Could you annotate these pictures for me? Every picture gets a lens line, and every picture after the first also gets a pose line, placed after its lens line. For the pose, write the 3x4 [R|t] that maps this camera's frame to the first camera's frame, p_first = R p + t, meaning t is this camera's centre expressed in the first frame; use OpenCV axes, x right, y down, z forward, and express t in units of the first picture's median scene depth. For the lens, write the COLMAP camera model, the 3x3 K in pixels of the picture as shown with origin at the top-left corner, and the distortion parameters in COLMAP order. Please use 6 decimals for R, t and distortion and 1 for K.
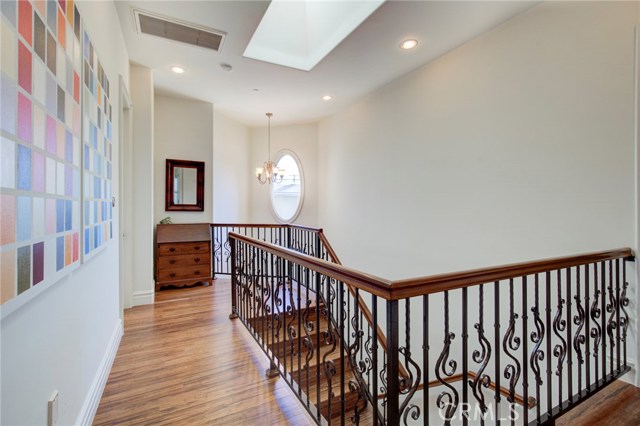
lens RADIAL K [[288.9, 0, 320.0], [0, 288.9, 205.2], [0, 0, 1]] dist [0.000753, 0.000079]
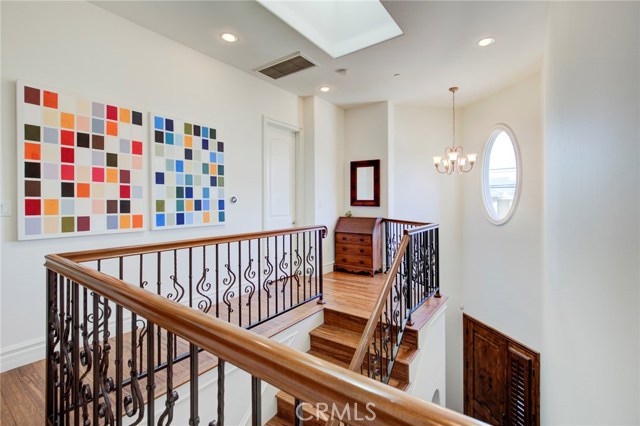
lens RADIAL K [[291.7, 0, 319.6], [0, 291.7, 200.1], [0, 0, 1]] dist [-0.000305, 0.000362]
pose [[0.434217, -0.002939, -0.900803, 0.488507], [0.005030, 0.999987, -0.000838, -0.002898], [0.900794, -0.004167, 0.434226, 0.365673]]
